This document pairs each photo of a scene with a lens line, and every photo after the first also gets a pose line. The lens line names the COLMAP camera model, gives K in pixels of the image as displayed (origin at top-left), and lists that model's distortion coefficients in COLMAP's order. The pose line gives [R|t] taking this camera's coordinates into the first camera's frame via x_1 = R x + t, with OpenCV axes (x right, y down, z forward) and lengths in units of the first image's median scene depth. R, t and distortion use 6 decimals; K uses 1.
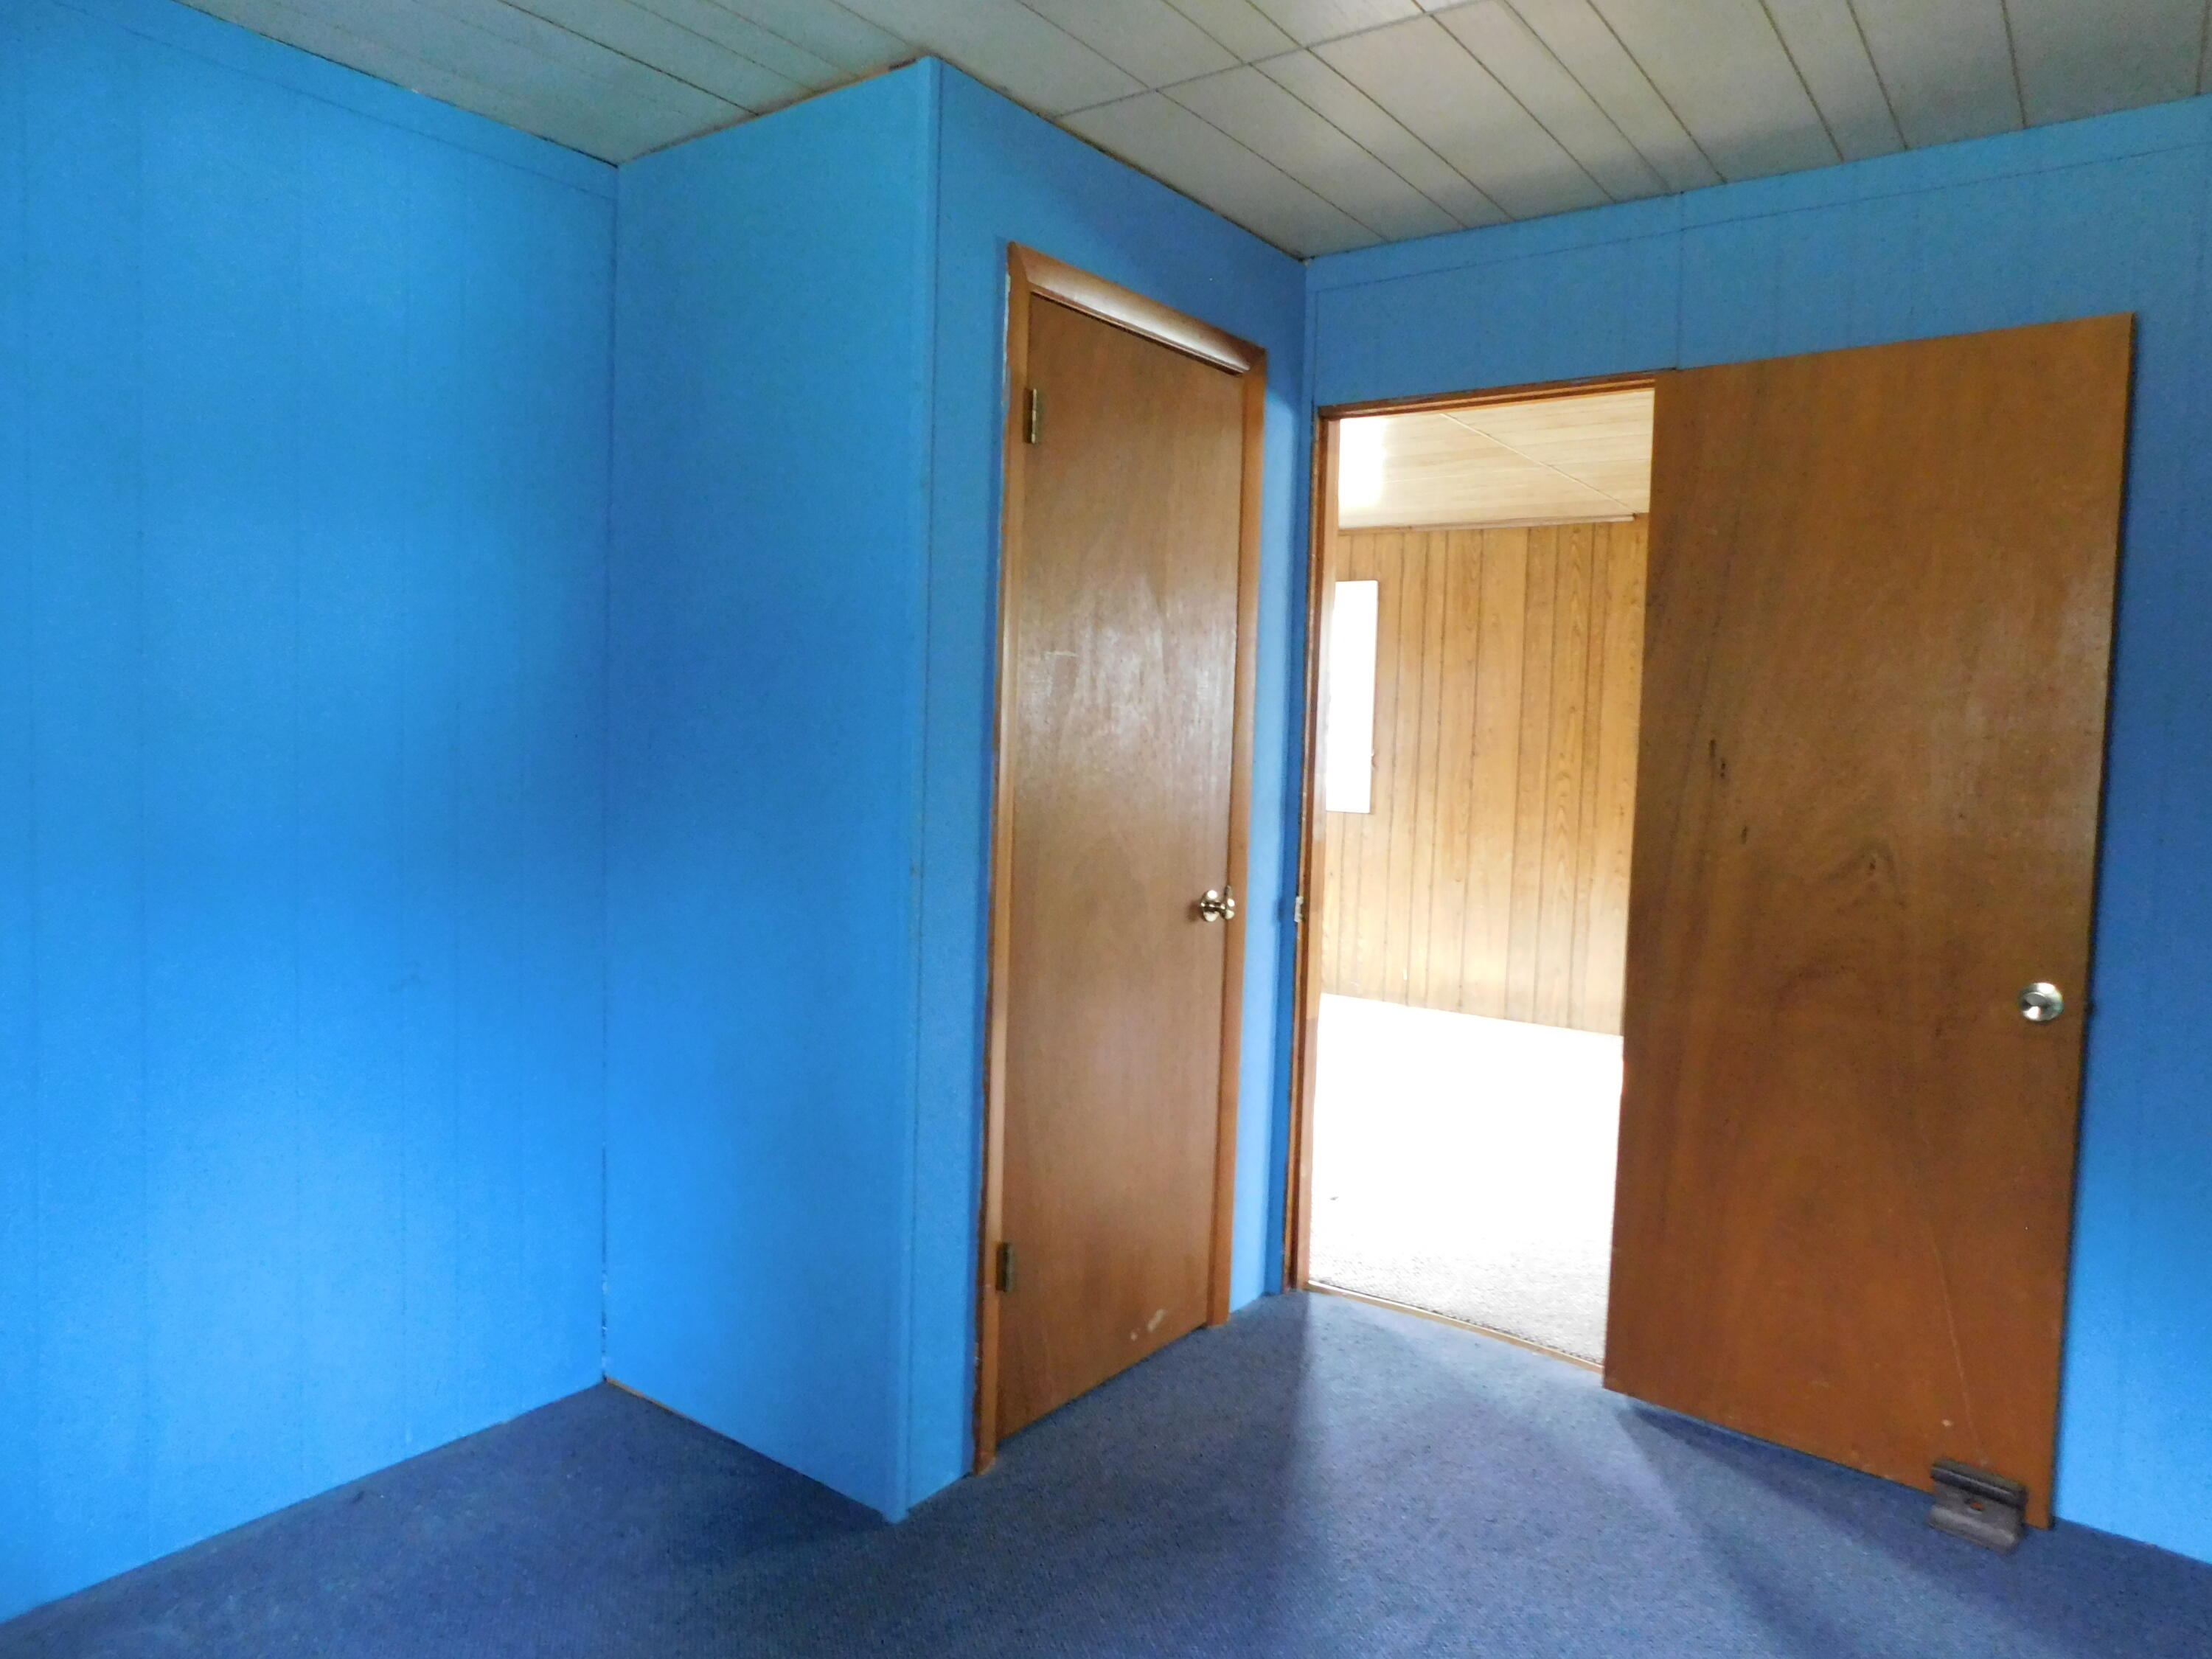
lens RADIAL K [[1474.7, 0, 1118.7], [0, 1474.7, 830.1], [0, 0, 1]] dist [-0.044473, 0.036391]
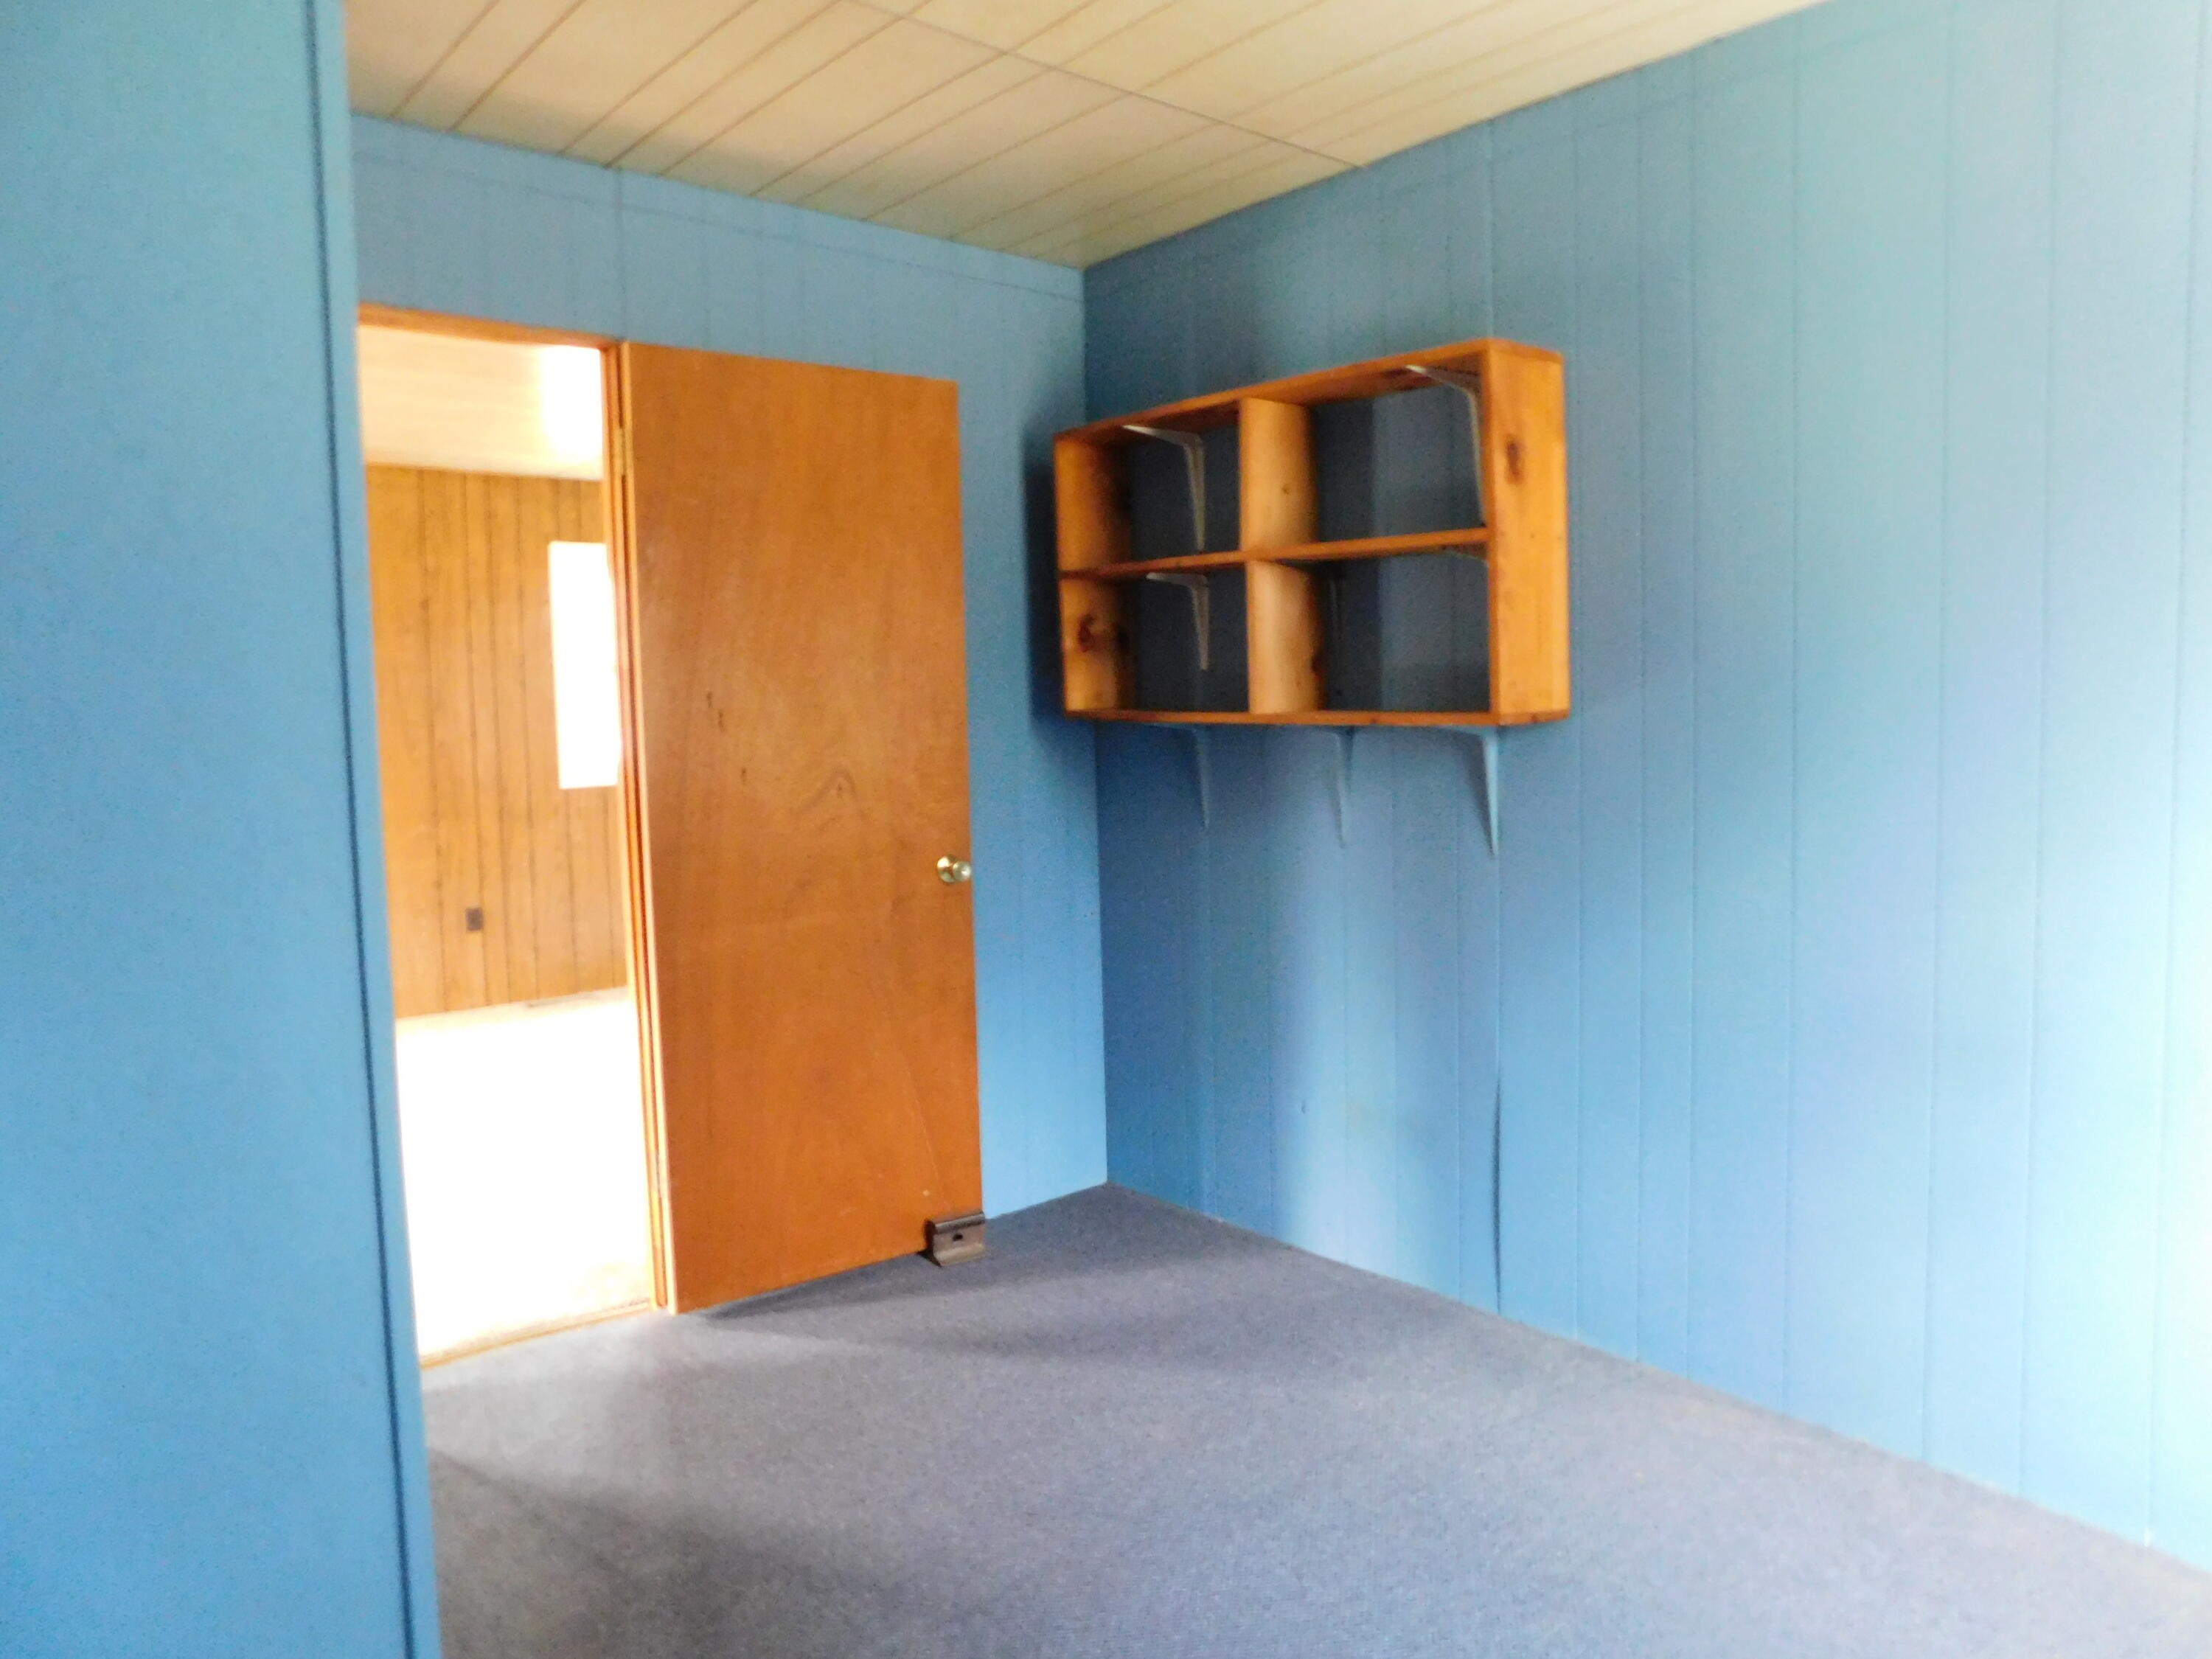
lens RADIAL K [[1474.7, 0, 1122.3], [0, 1474.7, 825.1], [0, 0, 1]] dist [-0.044473, 0.036391]
pose [[0.216951, -0.123582, 0.968328, -0.646023], [0.096215, 0.989831, 0.104769, -0.051722], [-0.971429, 0.070438, 0.226635, 0.480690]]
